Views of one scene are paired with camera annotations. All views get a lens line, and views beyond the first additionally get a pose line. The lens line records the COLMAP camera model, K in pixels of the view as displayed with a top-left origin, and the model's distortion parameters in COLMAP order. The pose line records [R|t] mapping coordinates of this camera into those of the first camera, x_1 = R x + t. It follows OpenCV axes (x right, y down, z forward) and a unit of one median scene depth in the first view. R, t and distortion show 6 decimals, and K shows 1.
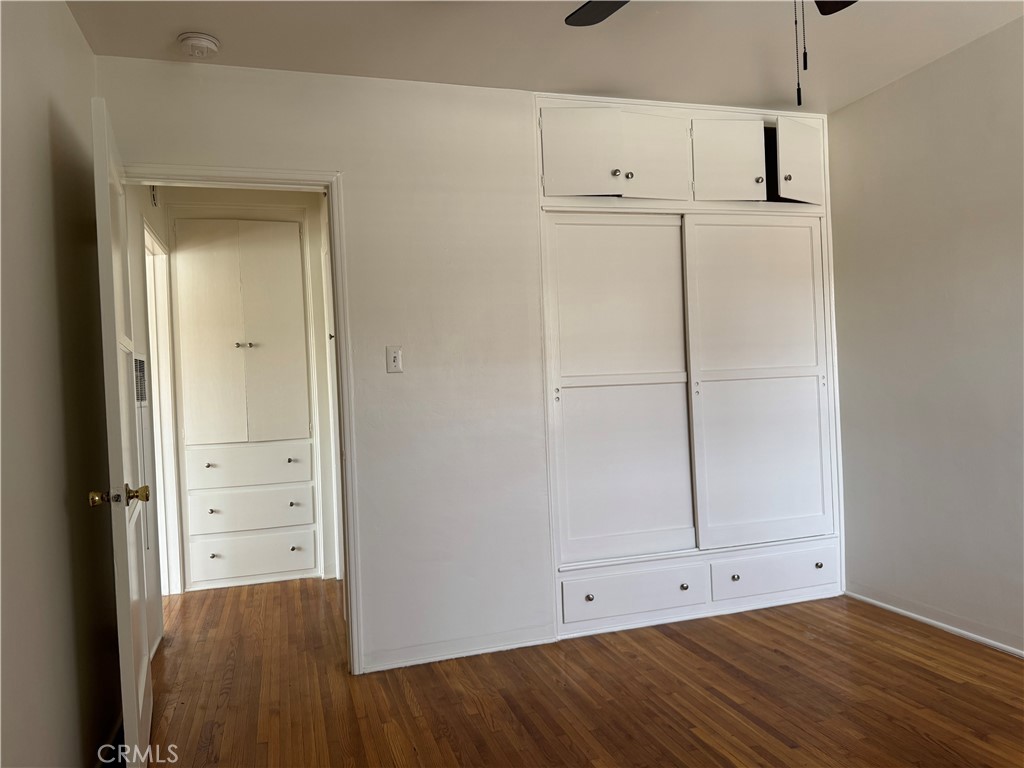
lens RADIAL K [[721.7, 0, 515.2], [0, 721.7, 375.9], [0, 0, 1]] dist [0.037421, -0.053172]
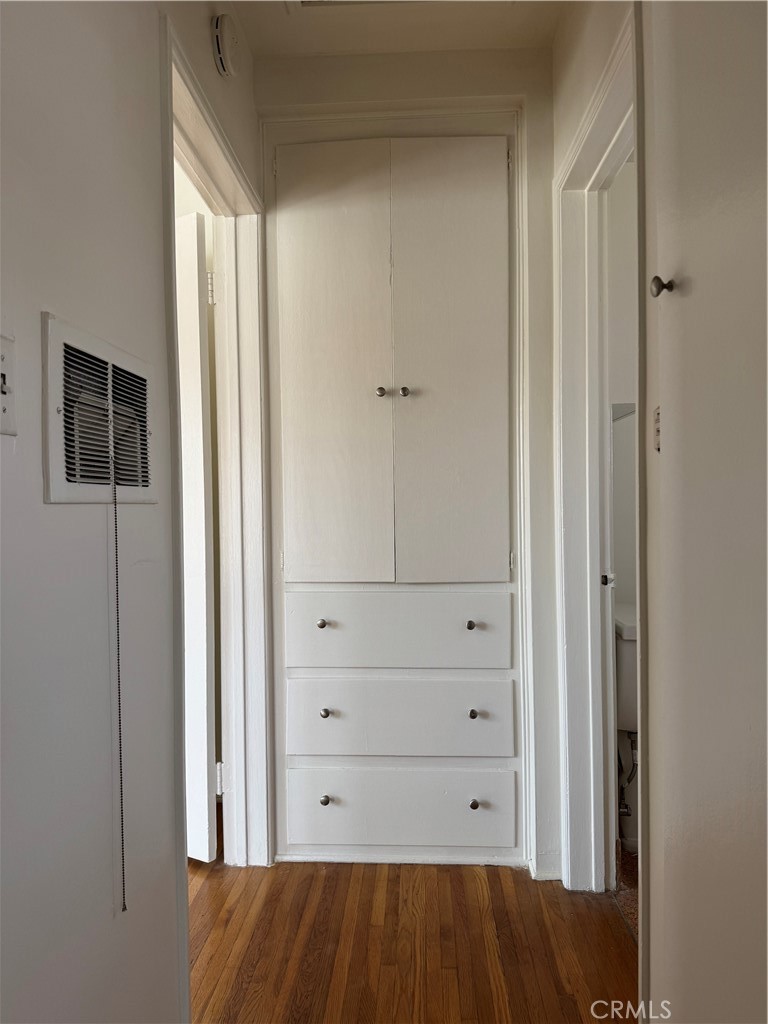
lens RADIAL K [[721.7, 0, 381.3], [0, 721.7, 512.3], [0, 0, 1]] dist [0.037421, -0.053172]
pose [[0.933826, 0.038050, -0.355699, -0.200155], [-0.027418, 0.999015, 0.034886, 0.023664], [0.356676, -0.022825, 0.933949, 0.526989]]
